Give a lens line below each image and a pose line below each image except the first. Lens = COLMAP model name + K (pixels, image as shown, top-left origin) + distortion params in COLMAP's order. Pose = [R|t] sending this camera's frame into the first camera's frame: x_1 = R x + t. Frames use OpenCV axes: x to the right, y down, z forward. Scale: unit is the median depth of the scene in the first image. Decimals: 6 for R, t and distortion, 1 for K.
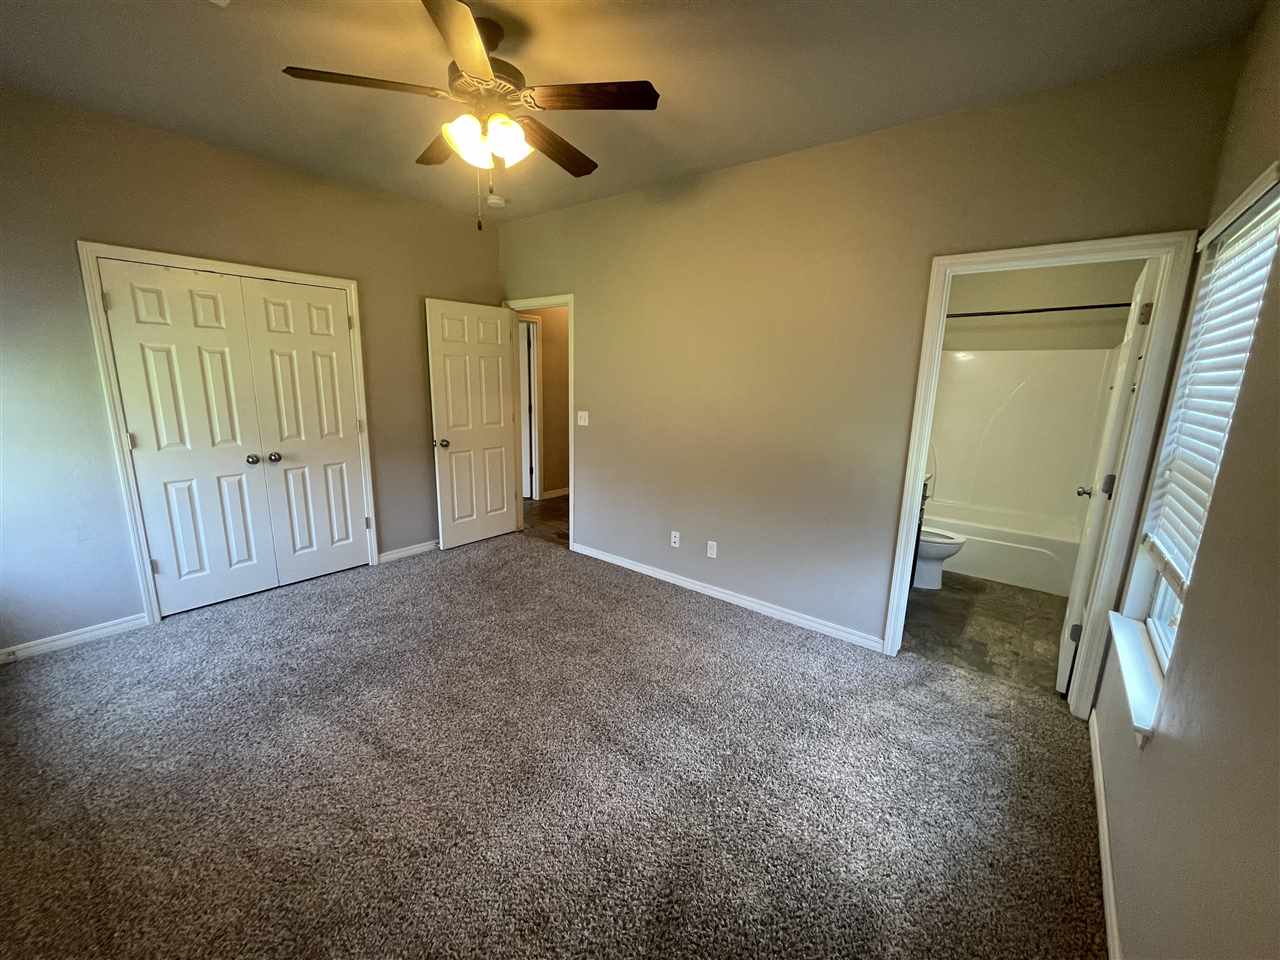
lens RADIAL K [[521.2, 0, 647.7], [0, 521.2, 475.7], [0, 0, 1]] dist [-0.004576, 0.001696]
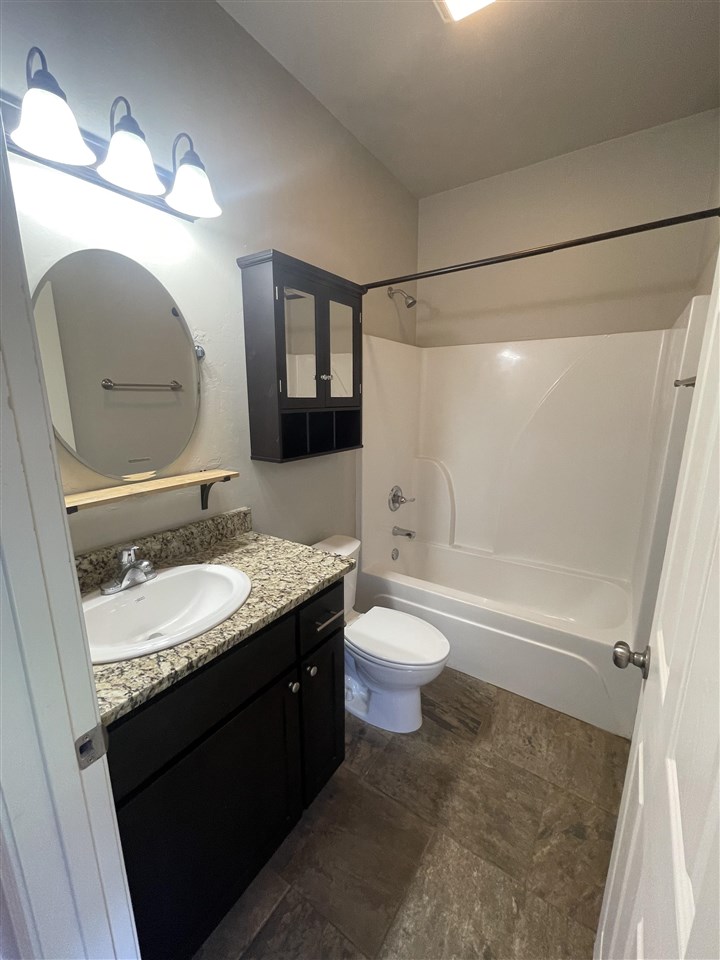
lens RADIAL K [[390.9, 0, 359.4], [0, 390.9, 478.1], [0, 0, 1]] dist [-0.004576, 0.001696]
pose [[0.996598, -0.051953, 0.063984, 0.516644], [0.051570, 0.998640, 0.007624, -0.084783], [-0.064294, -0.004298, 0.997922, 0.597553]]
